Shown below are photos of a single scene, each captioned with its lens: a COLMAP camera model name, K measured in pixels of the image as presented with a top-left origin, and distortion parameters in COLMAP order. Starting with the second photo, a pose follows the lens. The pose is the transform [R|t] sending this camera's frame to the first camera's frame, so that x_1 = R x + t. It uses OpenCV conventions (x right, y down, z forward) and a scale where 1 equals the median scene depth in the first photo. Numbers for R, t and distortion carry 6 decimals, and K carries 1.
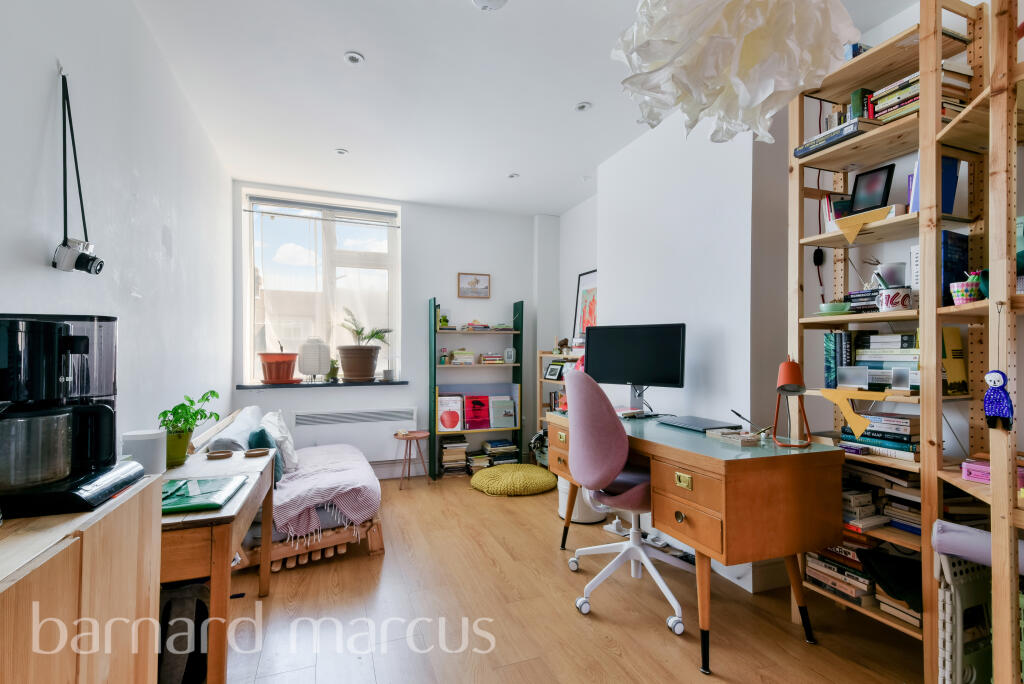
lens RADIAL K [[481.1, 0, 513.5], [0, 481.1, 350.9], [0, 0, 1]] dist [0.050583, -0.039280]
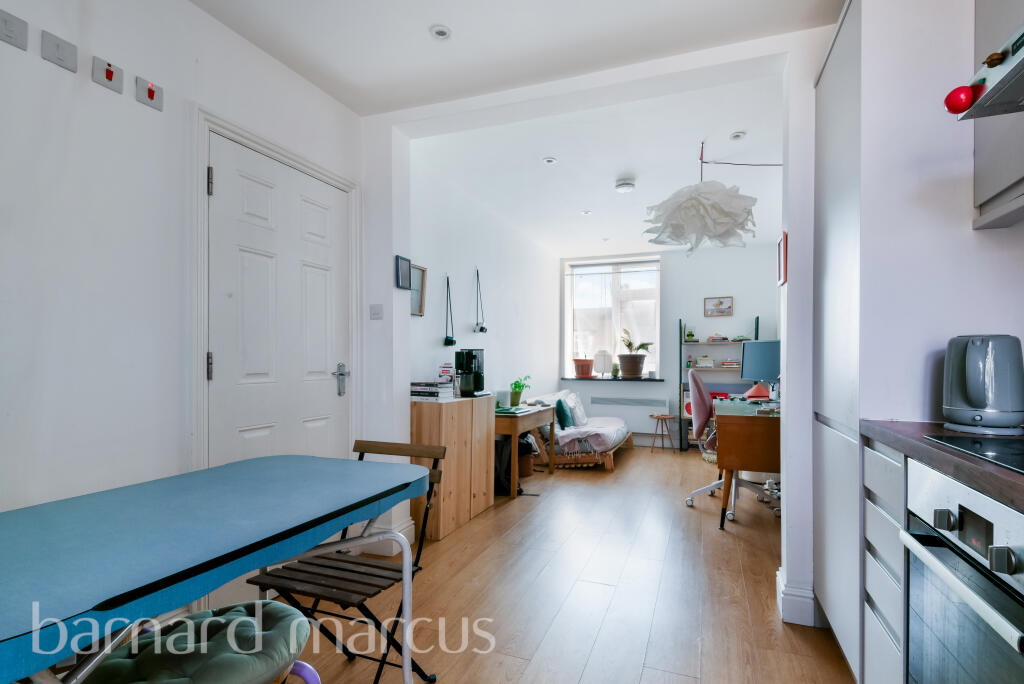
lens RADIAL K [[481.1, 0, 513.5], [0, 481.1, 350.9], [0, 0, 1]] dist [0.050583, -0.039280]
pose [[0.746895, -0.012243, -0.664829, 0.409667], [0.003179, 0.999885, -0.014841, -0.000789], [0.664934, 0.008971, 0.746848, -0.360659]]
